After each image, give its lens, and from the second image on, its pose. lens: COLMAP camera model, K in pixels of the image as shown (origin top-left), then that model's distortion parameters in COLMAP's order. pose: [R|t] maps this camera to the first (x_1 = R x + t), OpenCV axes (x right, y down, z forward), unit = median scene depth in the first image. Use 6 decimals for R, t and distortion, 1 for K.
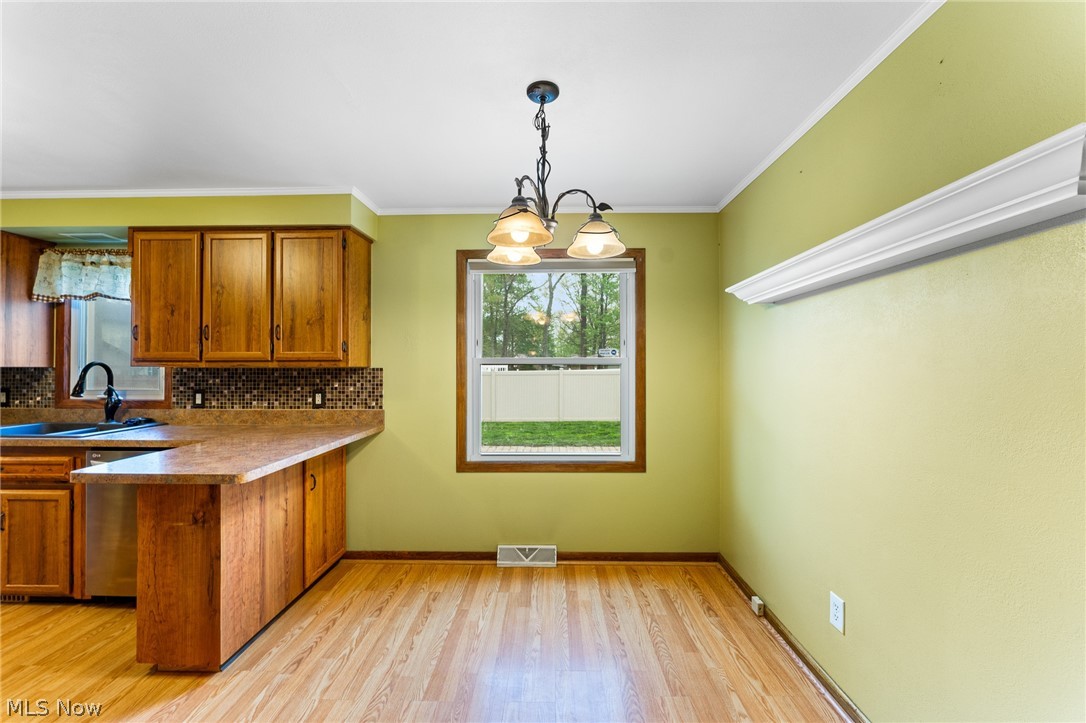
lens RADIAL K [[436.9, 0, 545.8], [0, 436.9, 362.3], [0, 0, 1]] dist [-0.005552, 0.000371]
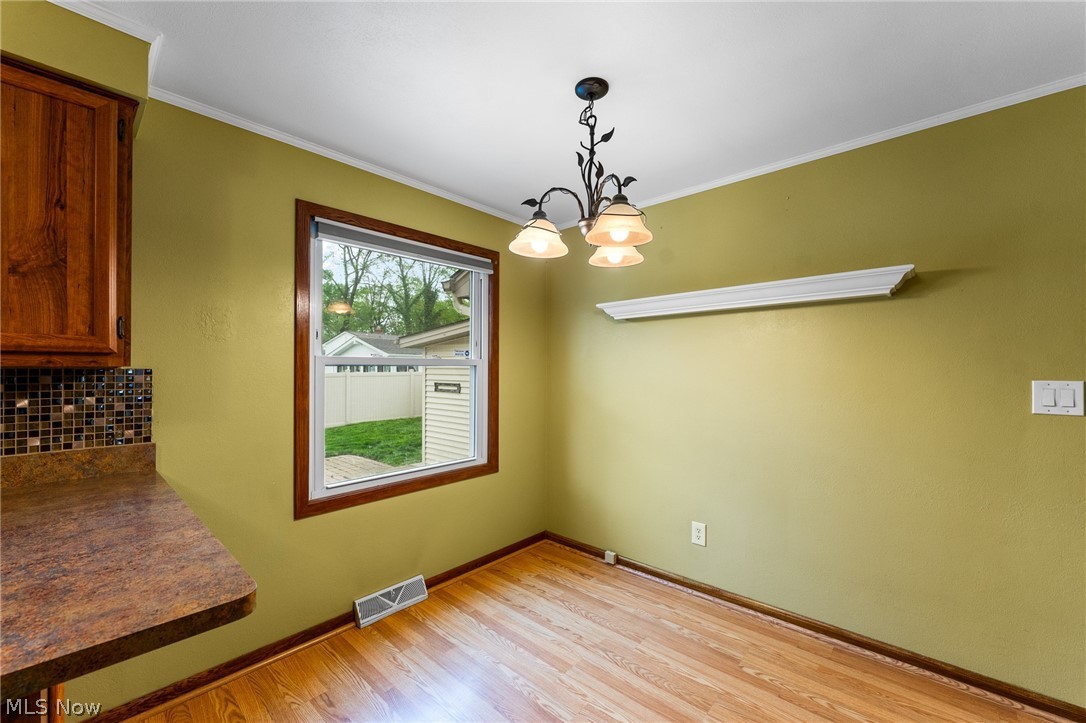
lens RADIAL K [[436.9, 0, 542.3], [0, 436.9, 367.6], [0, 0, 1]] dist [-0.005552, 0.000371]
pose [[0.654751, 0.005103, 0.755828, -0.490556], [-0.008371, 0.999965, 0.000500, 0.006870], [-0.755799, -0.006654, 0.654770, 0.262600]]
